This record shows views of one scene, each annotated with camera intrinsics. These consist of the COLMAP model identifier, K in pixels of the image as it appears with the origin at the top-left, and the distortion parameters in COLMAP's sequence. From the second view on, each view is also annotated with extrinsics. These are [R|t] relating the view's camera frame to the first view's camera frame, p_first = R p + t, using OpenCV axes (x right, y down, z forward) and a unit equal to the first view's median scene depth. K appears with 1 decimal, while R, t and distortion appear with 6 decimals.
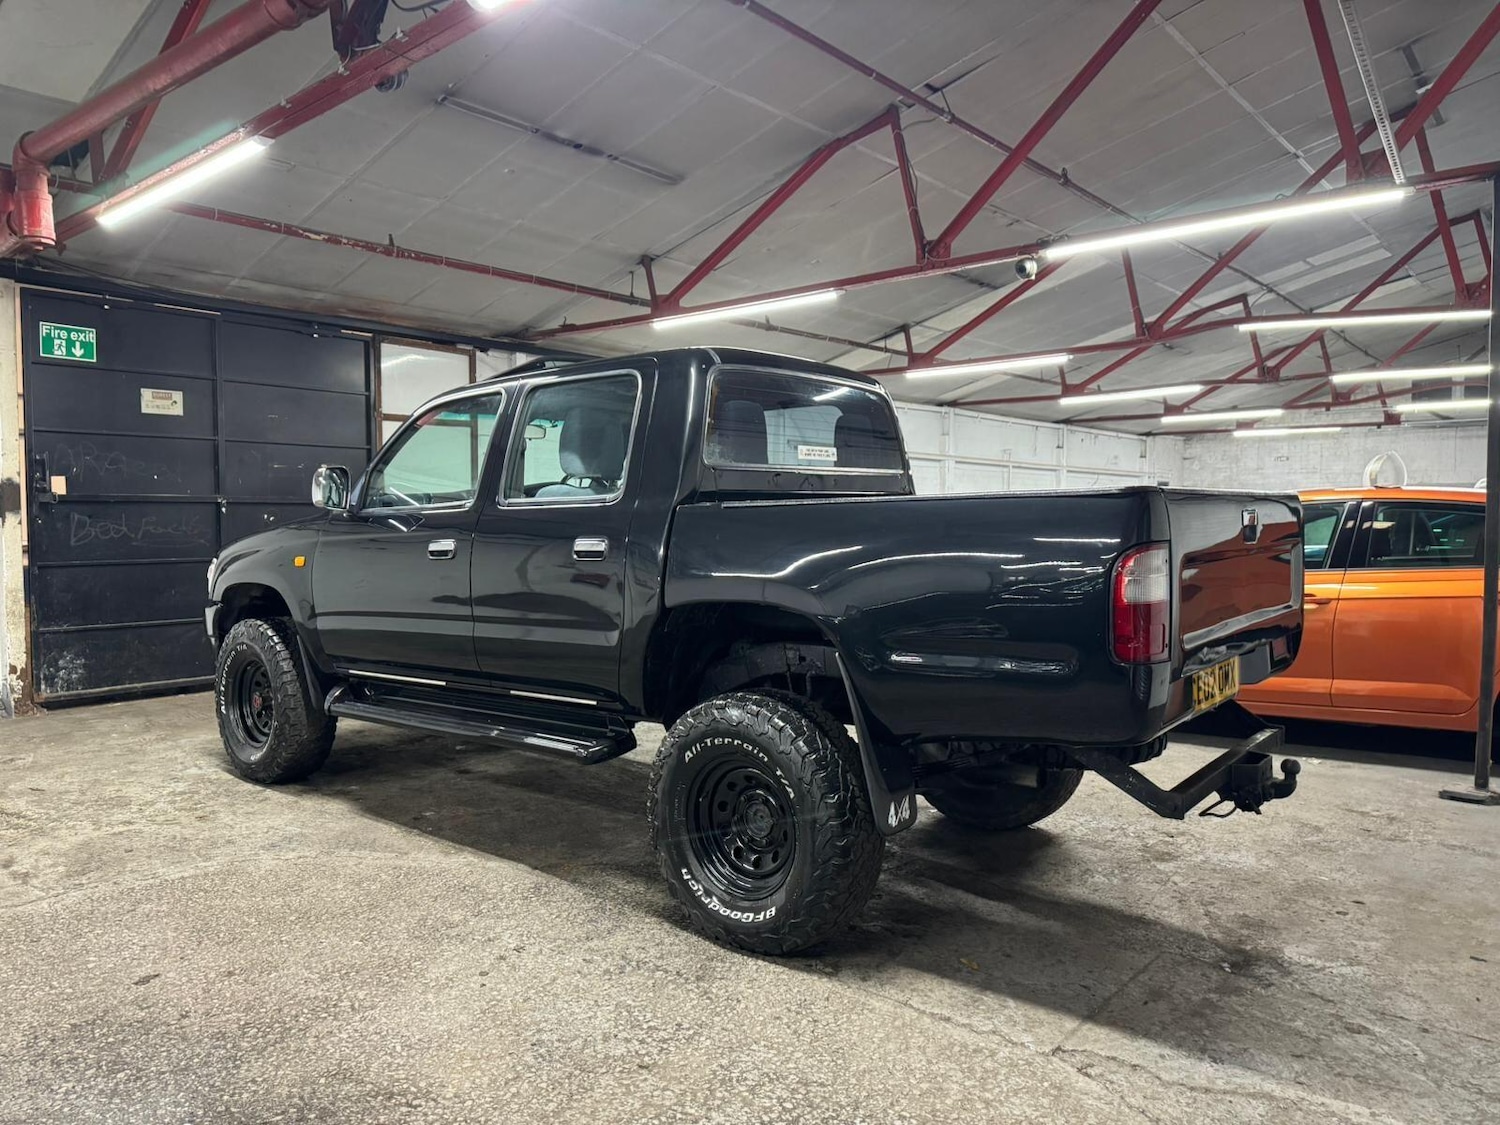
lens RADIAL K [[1059.5, 0, 748.1], [0, 1059.5, 565.6], [0, 0, 1]] dist [0.025588, -0.027280]
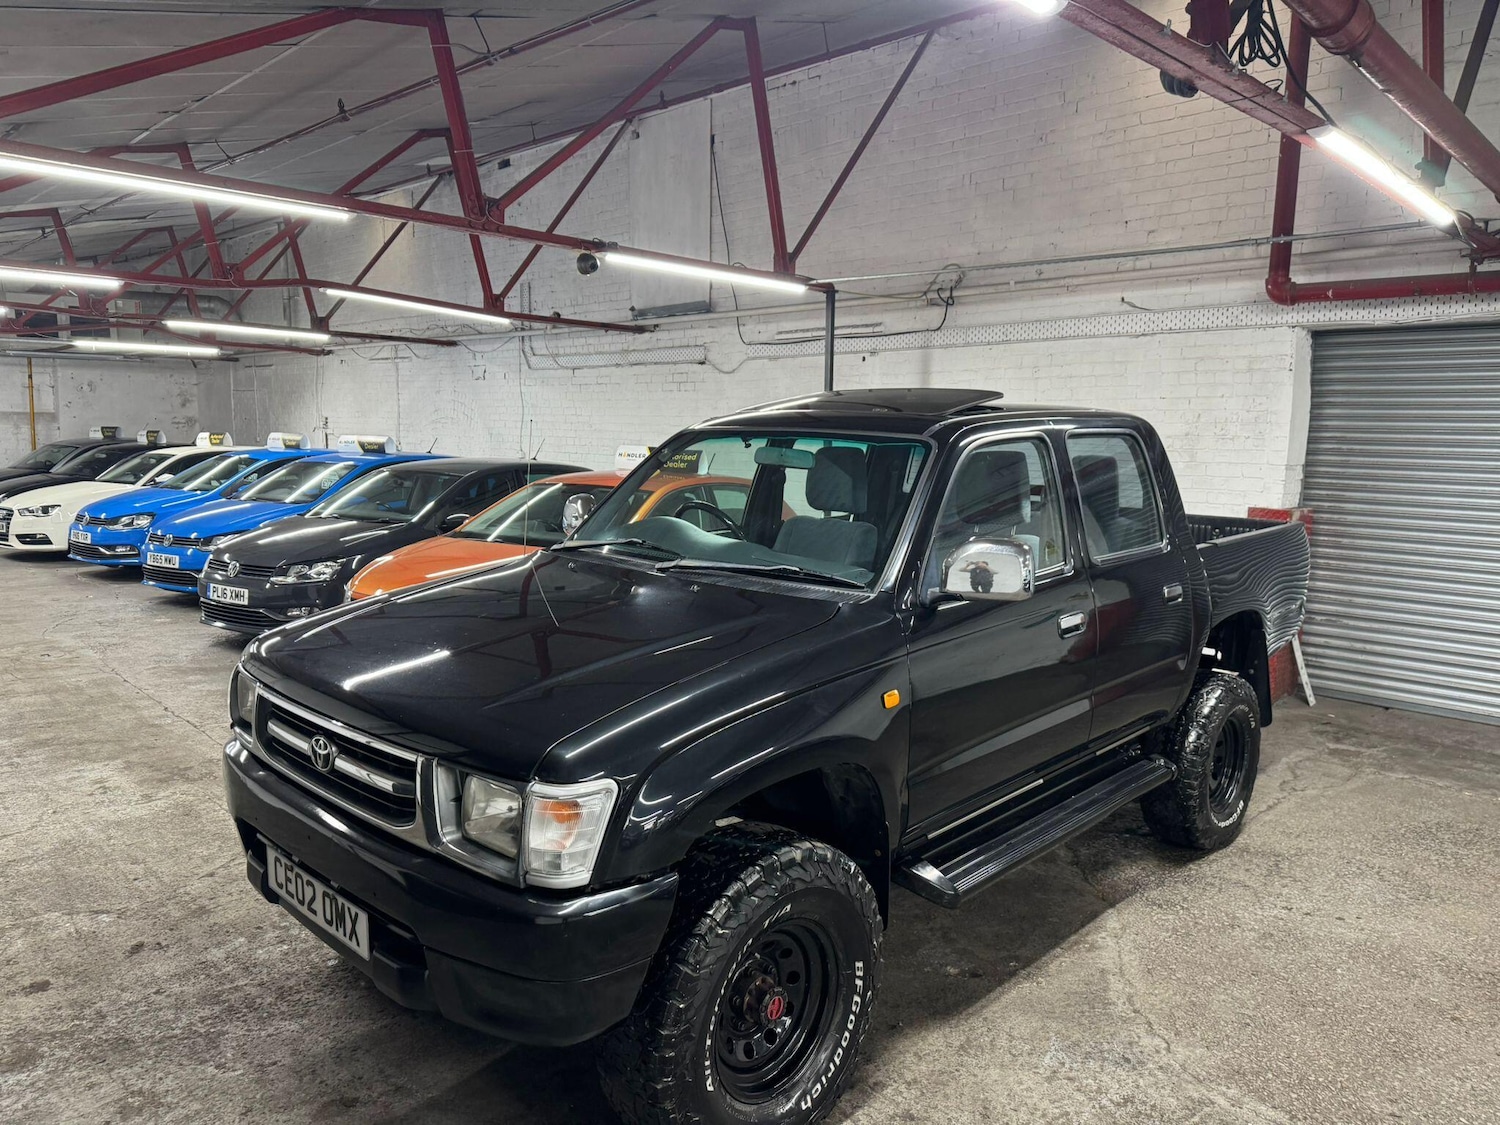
lens RADIAL K [[1059.5, 0, 746.7], [0, 1059.5, 557.2], [0, 0, 1]] dist [0.025588, -0.027280]
pose [[0.078883, -0.117554, 0.989928, -1.100742], [0.031932, 0.992811, 0.115352, -0.168357], [-0.996372, 0.022511, 0.082070, 1.136115]]
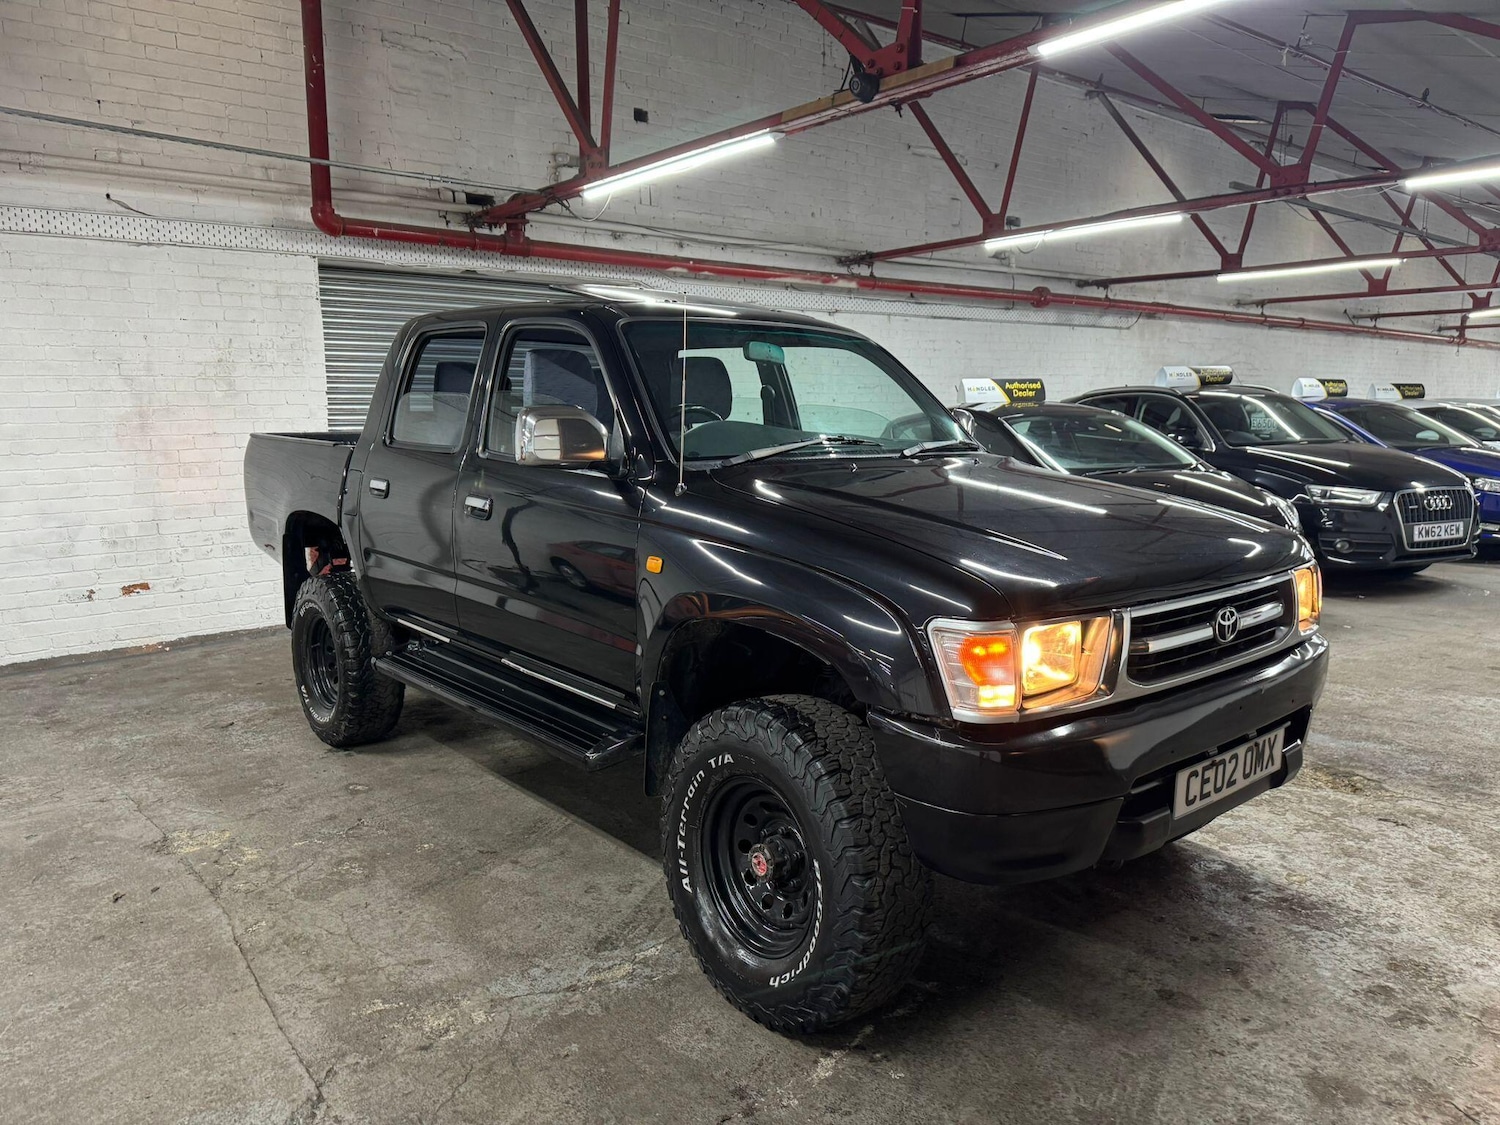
lens RADIAL K [[1059.5, 0, 754.0], [0, 1059.5, 566.1], [0, 0, 1]] dist [0.025588, -0.027280]
pose [[-0.984078, -0.021790, 0.176397, -0.388895], [0.014373, 0.979449, 0.201177, -0.152241], [-0.177155, 0.200510, -0.963541, 2.031452]]
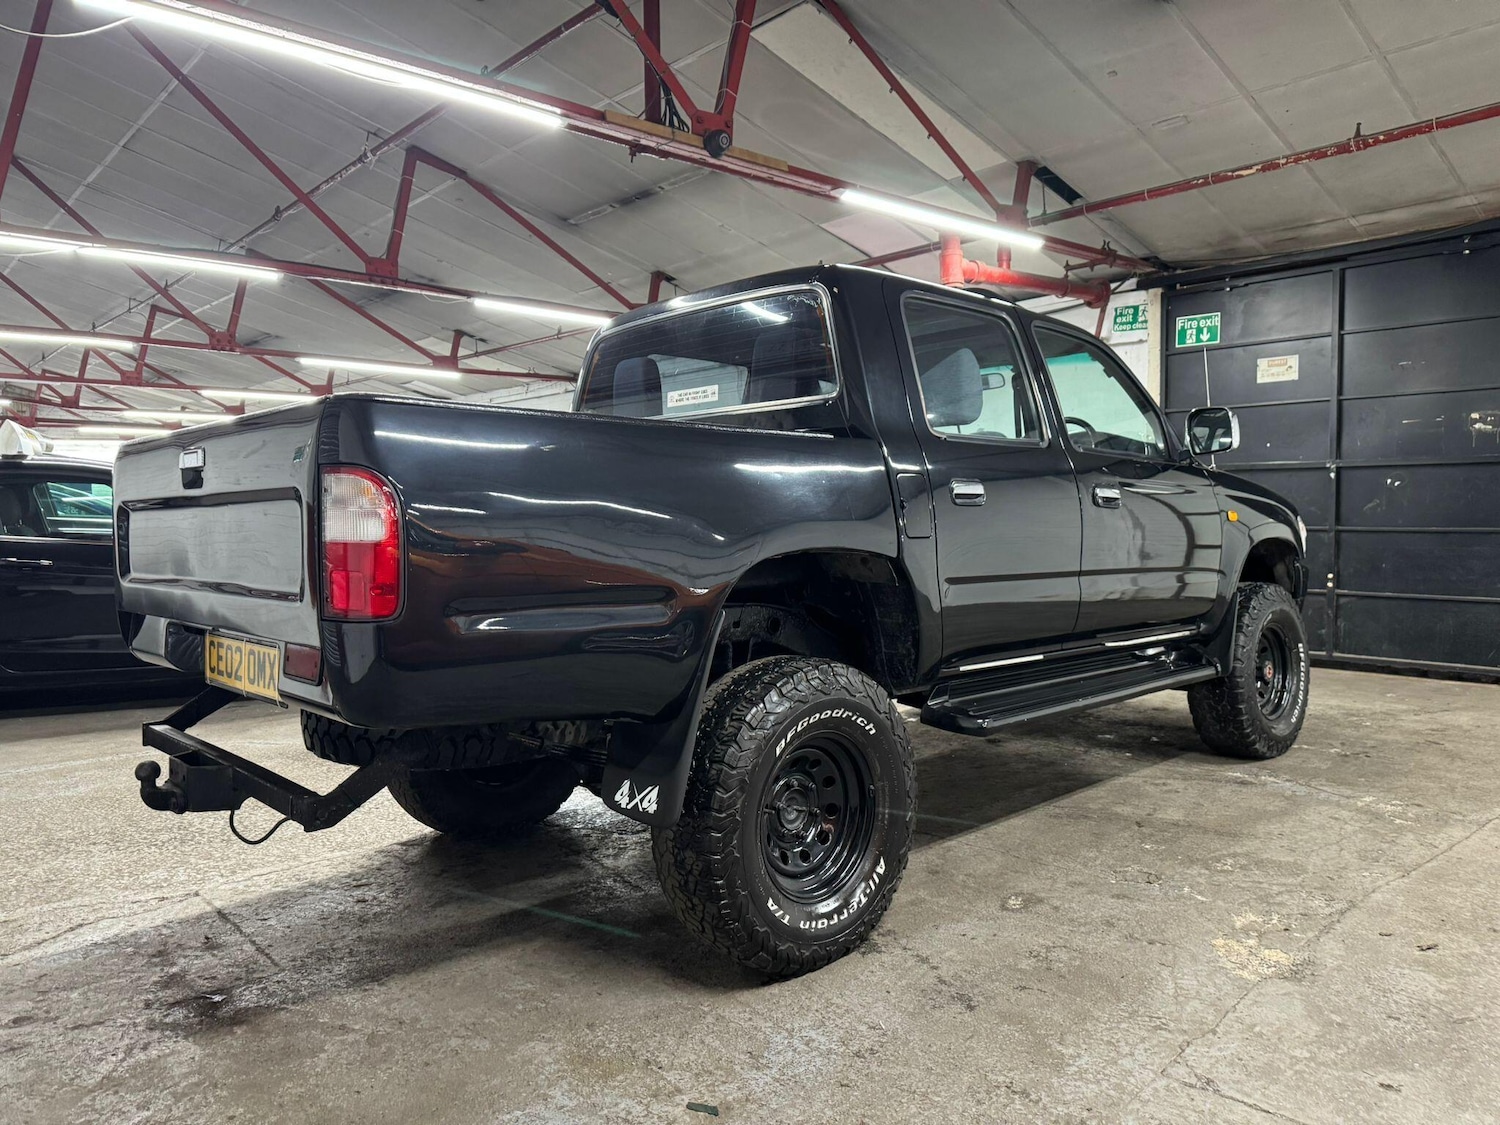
lens RADIAL K [[1059.5, 0, 748.6], [0, 1059.5, 564.9], [0, 0, 1]] dist [0.025588, -0.027280]
pose [[-0.130957, 0.055237, -0.989848, 0.866927], [-0.037942, 0.997436, 0.060680, -0.020548], [0.990662, 0.045503, -0.128525, 1.086872]]
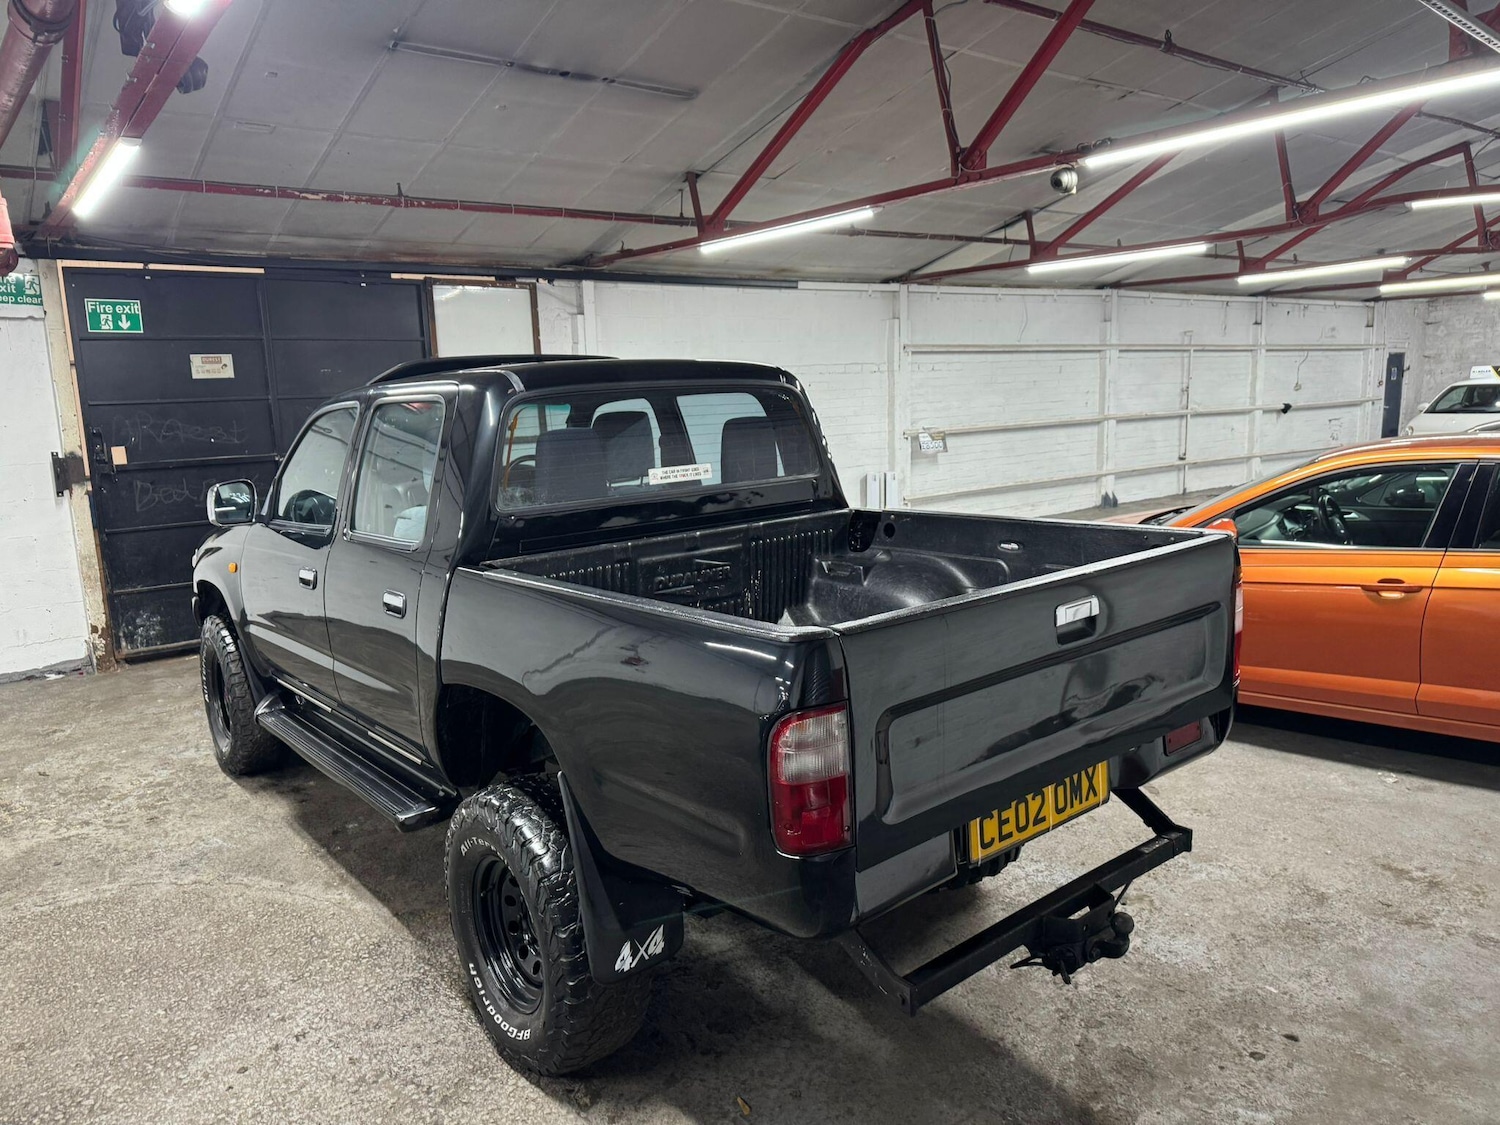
lens RADIAL K [[1059.5, 0, 755.7], [0, 1059.5, 565.8], [0, 0, 1]] dist [0.025588, -0.027280]
pose [[0.979313, 0.001418, -0.202346, 0.284042], [0.023510, 0.992406, 0.120739, -0.125320], [0.200981, -0.122998, 0.971843, 0.145778]]
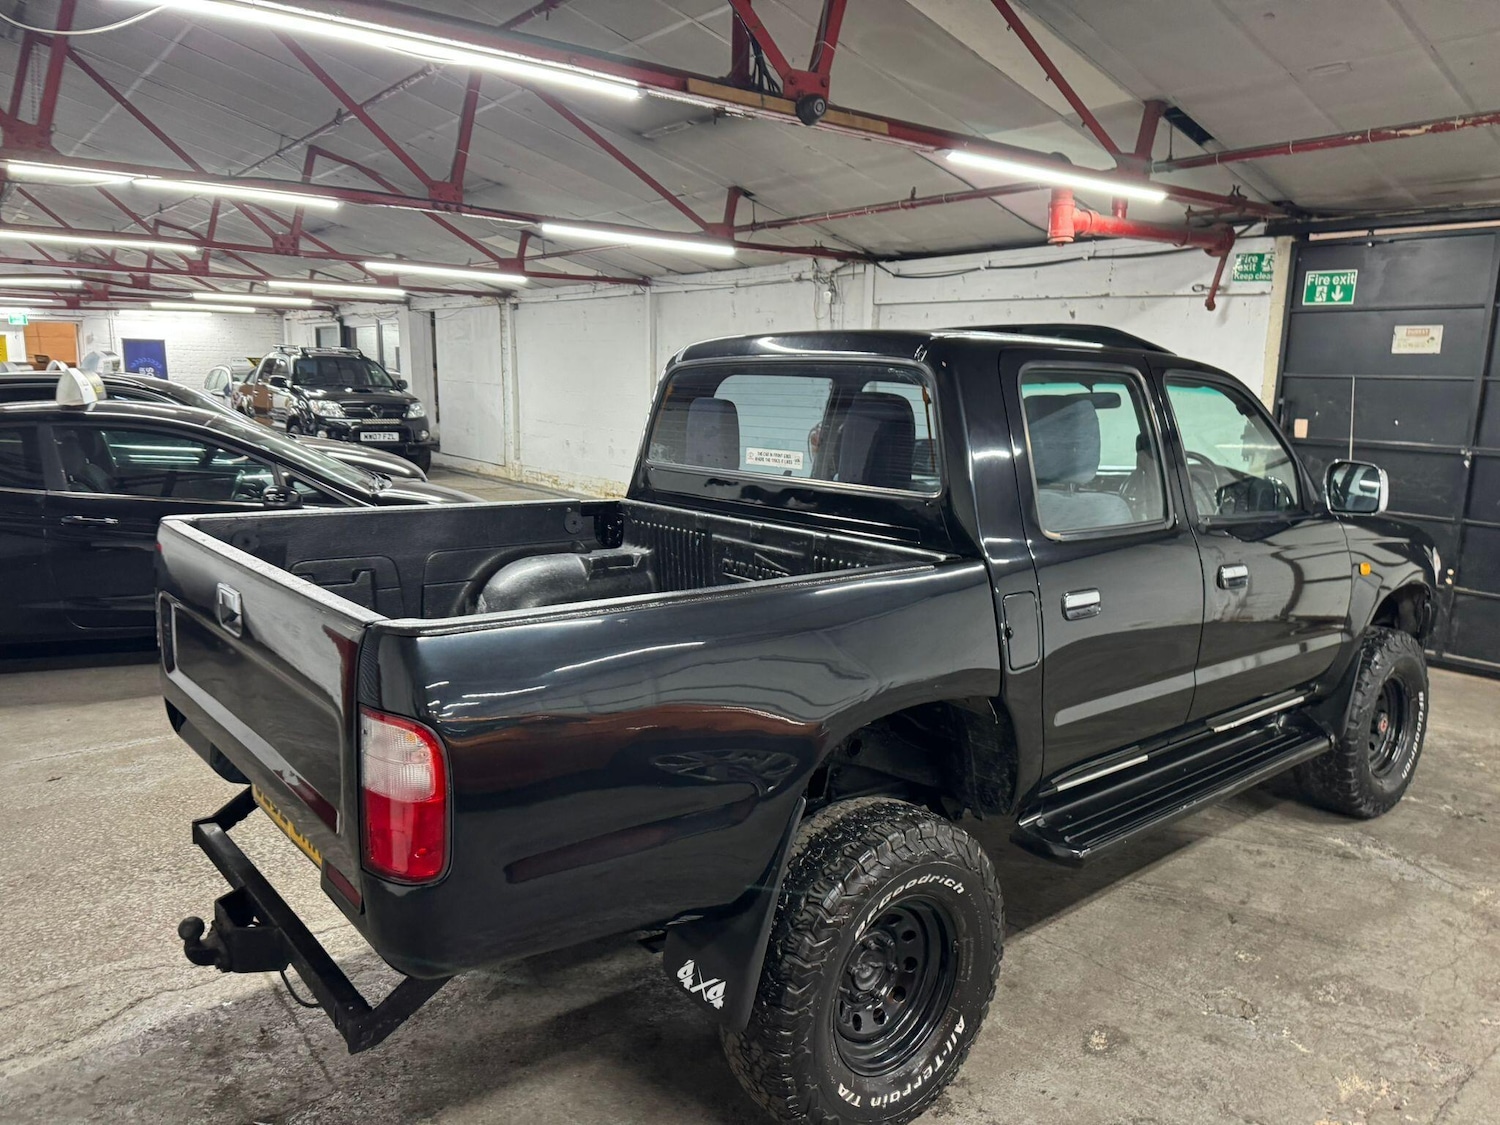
lens RADIAL K [[1059.5, 0, 746.5], [0, 1059.5, 567.7], [0, 0, 1]] dist [0.025588, -0.027280]
pose [[-0.195258, 0.174738, -0.965060, 0.787749], [-0.070223, 0.978984, 0.191467, -0.163830], [0.978235, 0.105155, -0.178883, 1.054205]]
